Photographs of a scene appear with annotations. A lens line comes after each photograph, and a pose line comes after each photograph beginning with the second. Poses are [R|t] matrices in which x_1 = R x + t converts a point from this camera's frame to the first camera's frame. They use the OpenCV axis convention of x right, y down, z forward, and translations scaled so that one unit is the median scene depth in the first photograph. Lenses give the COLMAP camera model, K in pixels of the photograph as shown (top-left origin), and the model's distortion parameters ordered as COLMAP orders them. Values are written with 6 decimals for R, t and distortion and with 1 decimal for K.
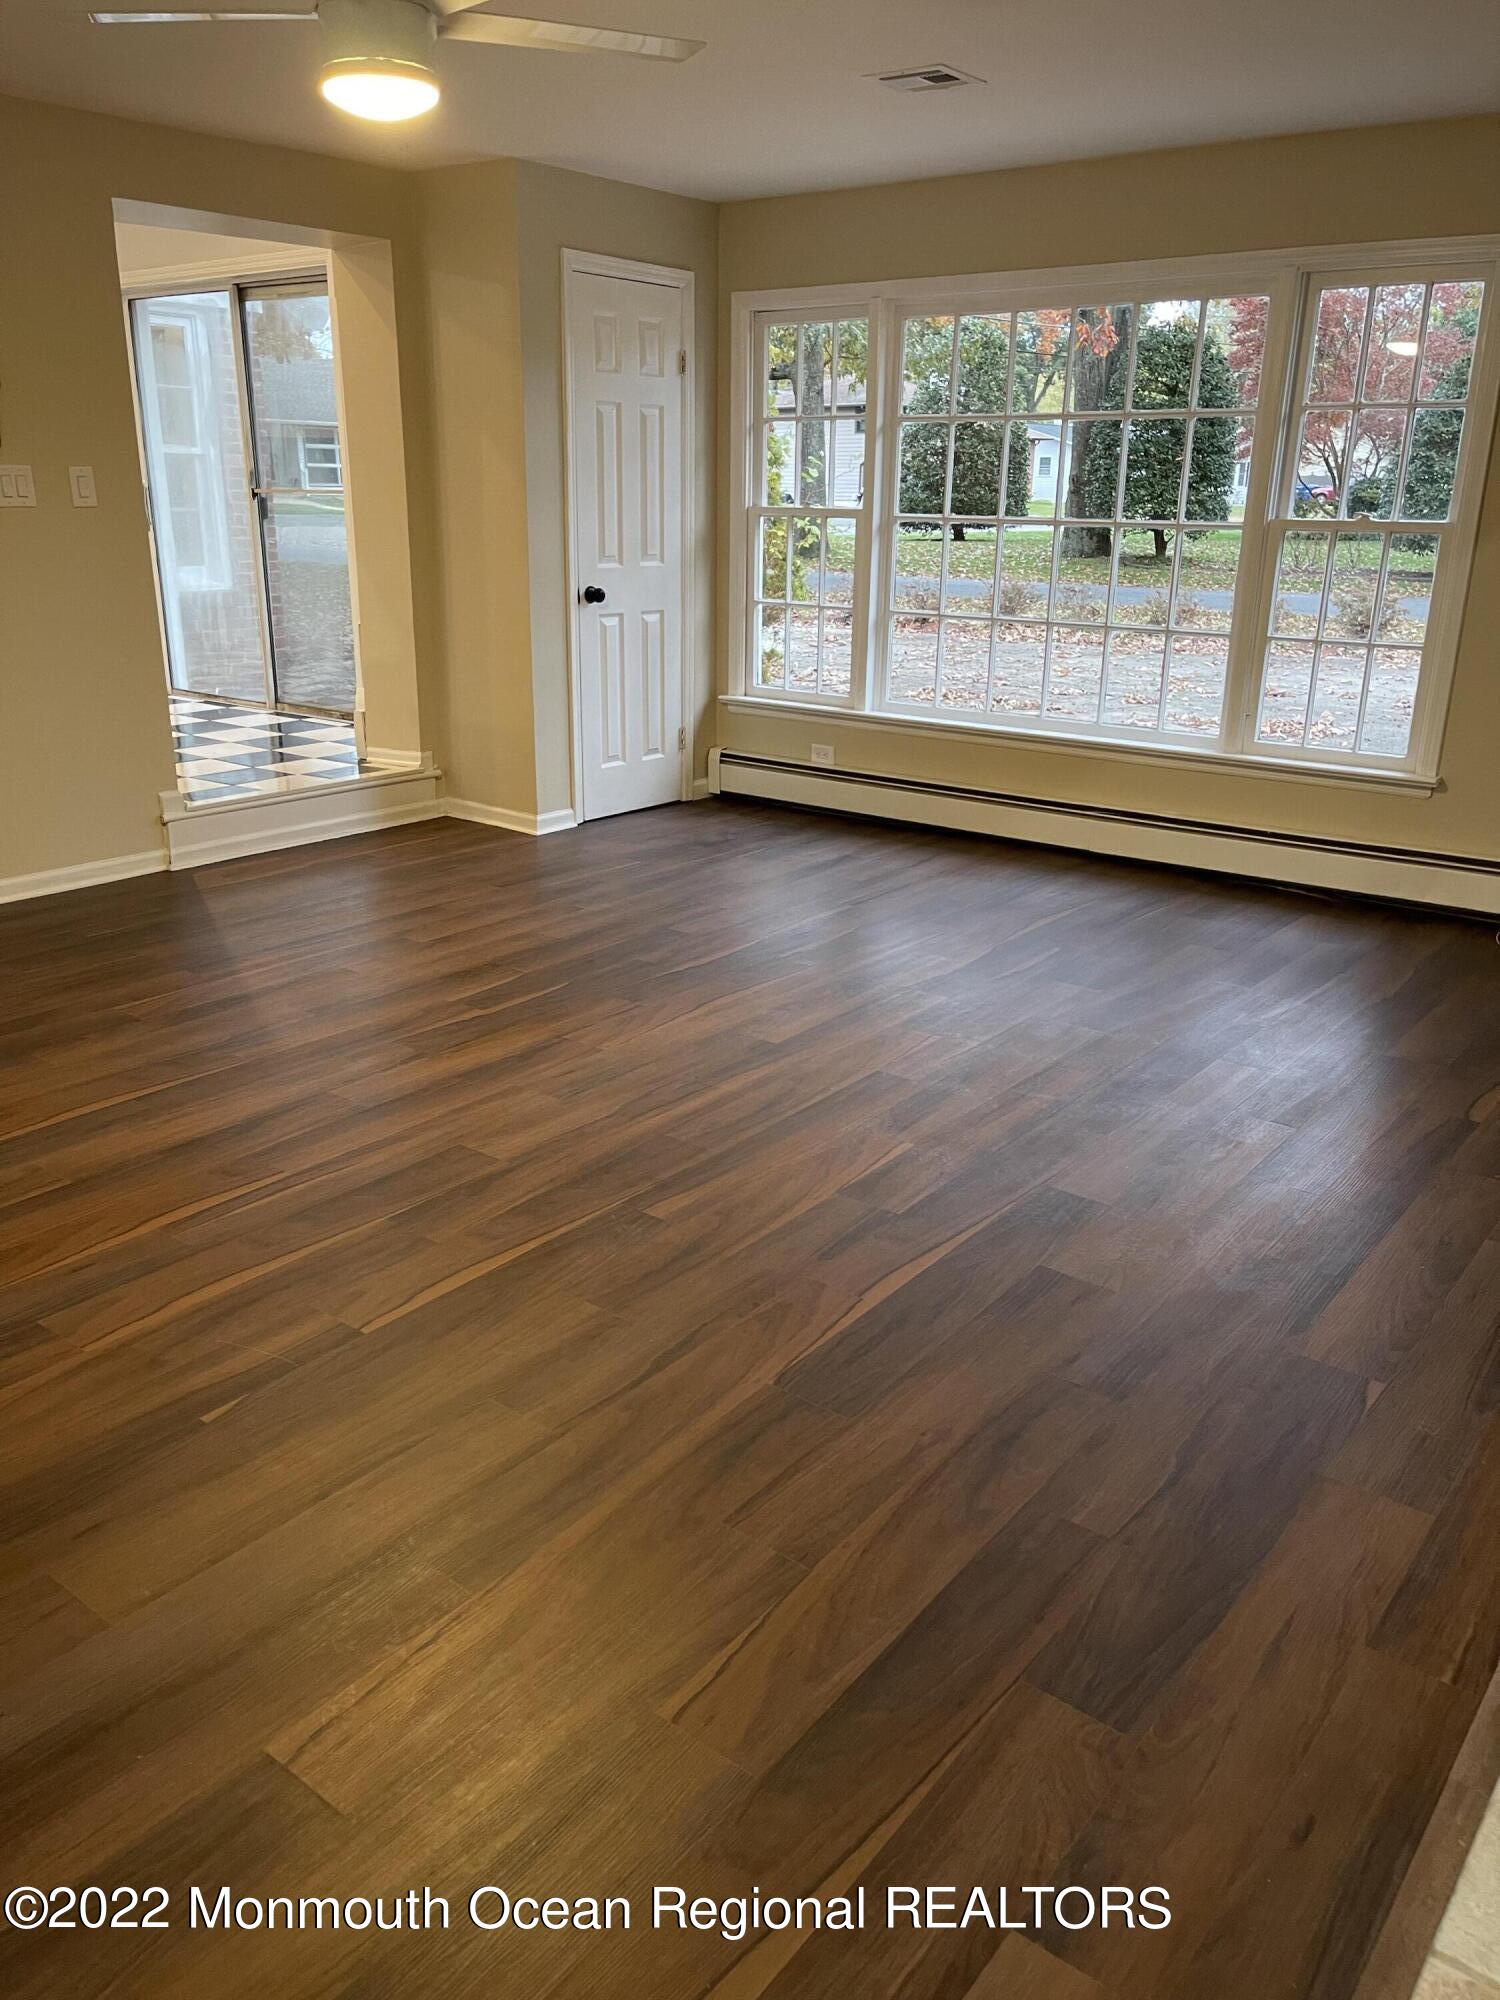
lens RADIAL K [[1515.8, 0, 753.1], [0, 1515.8, 1006.5], [0, 0, 1]] dist [0.045013, -0.026662]
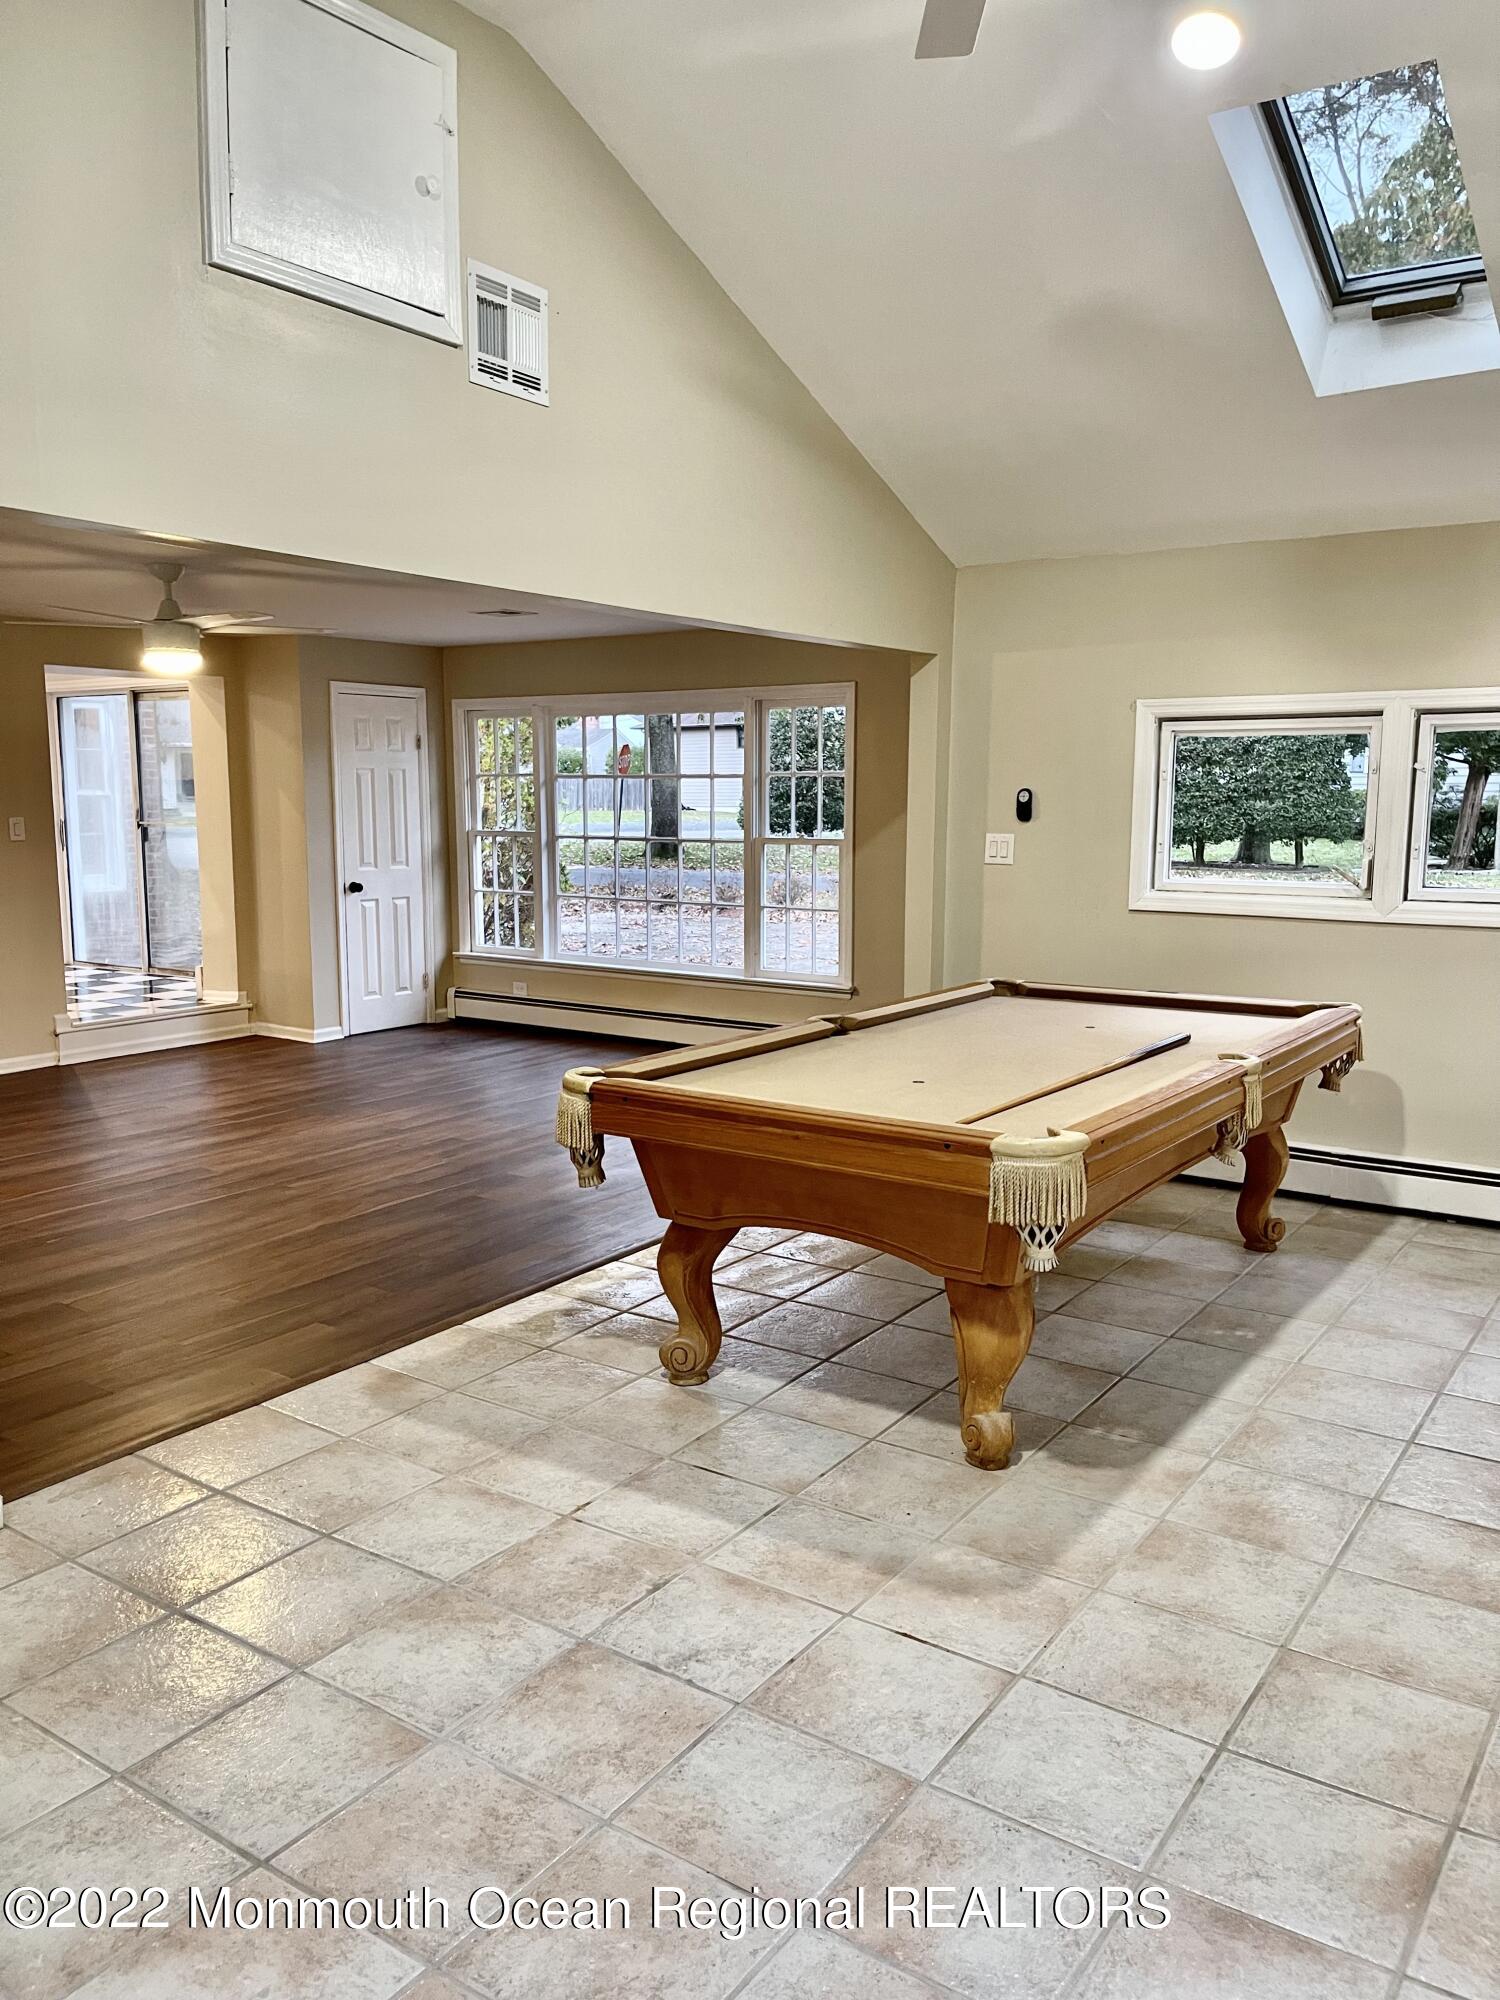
lens RADIAL K [[1515.8, 0, 746.8], [0, 1515.8, 1001.3], [0, 0, 1]] dist [0.045013, -0.026662]
pose [[0.998652, -0.020807, 0.047553, 0.209889], [0.029453, 0.981522, -0.189069, 0.140202], [-0.042741, 0.190214, 0.980812, -0.485650]]
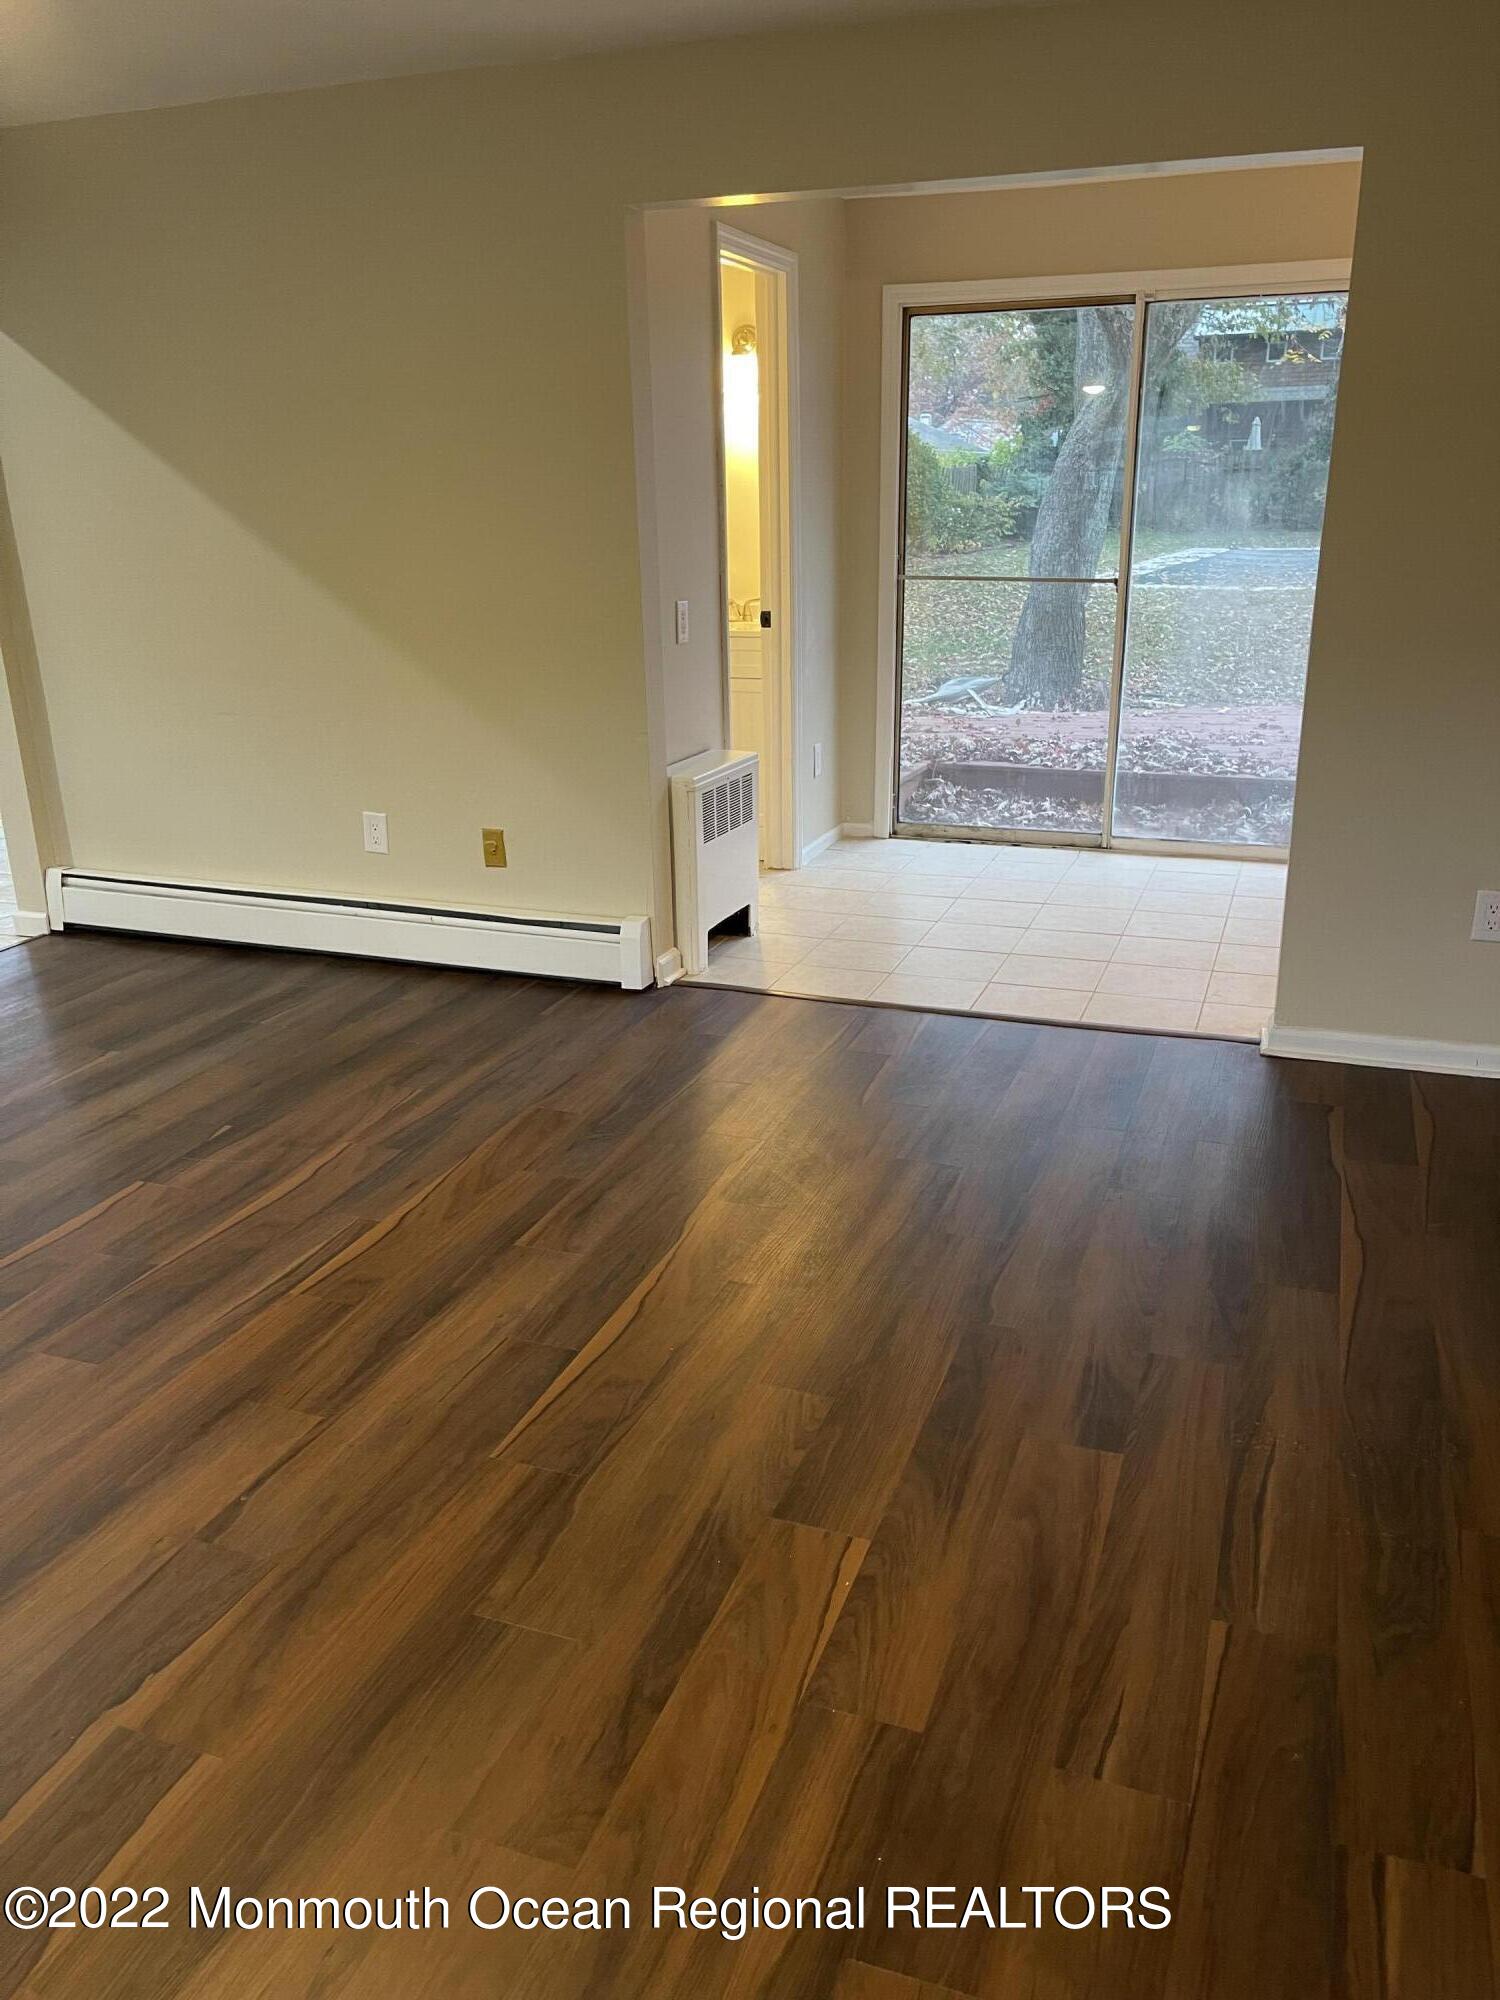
lens RADIAL K [[1515.8, 0, 737.8], [0, 1515.8, 1000.8], [0, 0, 1]] dist [0.045013, -0.026662]
pose [[-0.956782, 0.093413, -0.275396, -0.163587], [-0.092548, 0.799959, 0.592874, -0.300444], [0.275688, 0.592739, -0.756741, 0.836502]]
